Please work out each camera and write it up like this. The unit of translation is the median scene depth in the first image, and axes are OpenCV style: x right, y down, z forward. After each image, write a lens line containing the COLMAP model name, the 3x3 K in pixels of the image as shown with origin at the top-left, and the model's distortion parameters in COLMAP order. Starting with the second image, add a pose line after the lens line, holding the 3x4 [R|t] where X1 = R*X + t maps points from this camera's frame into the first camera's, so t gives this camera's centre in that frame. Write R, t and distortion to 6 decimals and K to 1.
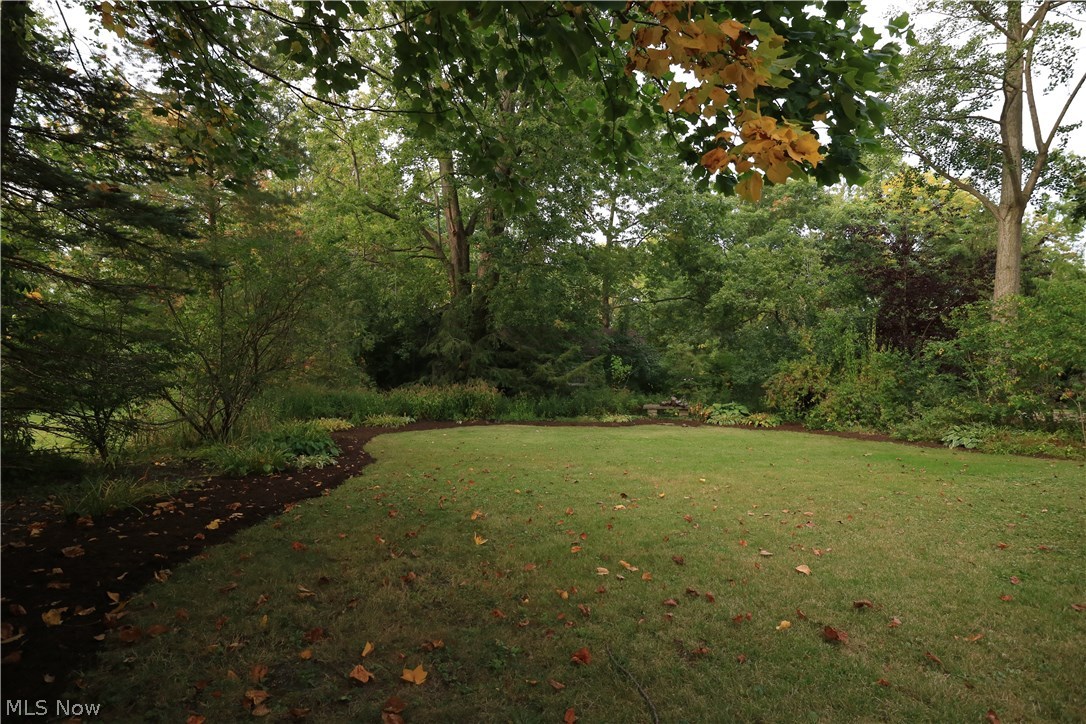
lens RADIAL K [[565.5, 0, 543.0], [0, 565.5, 366.1], [0, 0, 1]] dist [-0.007989, 0.001193]
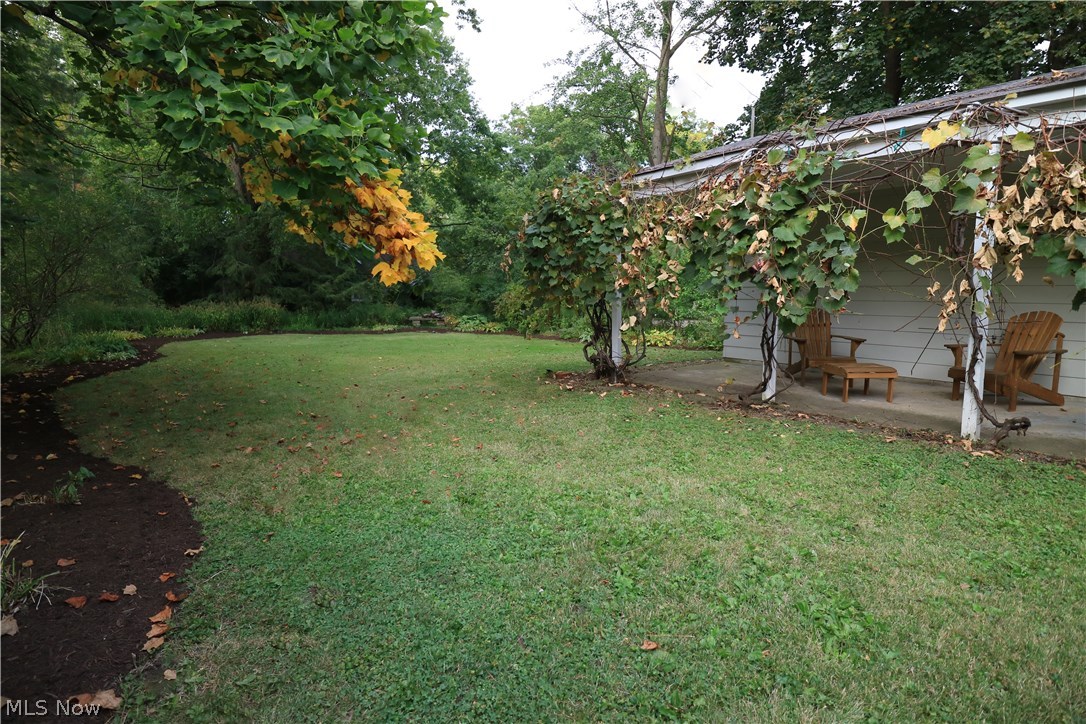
lens RADIAL K [[565.5, 0, 542.5], [0, 565.5, 359.9], [0, 0, 1]] dist [-0.007989, 0.001193]
pose [[0.956301, -0.032422, 0.290579, 0.099485], [-0.008837, 0.990174, 0.139563, -0.016162], [-0.292249, -0.136032, 0.946618, -0.315032]]
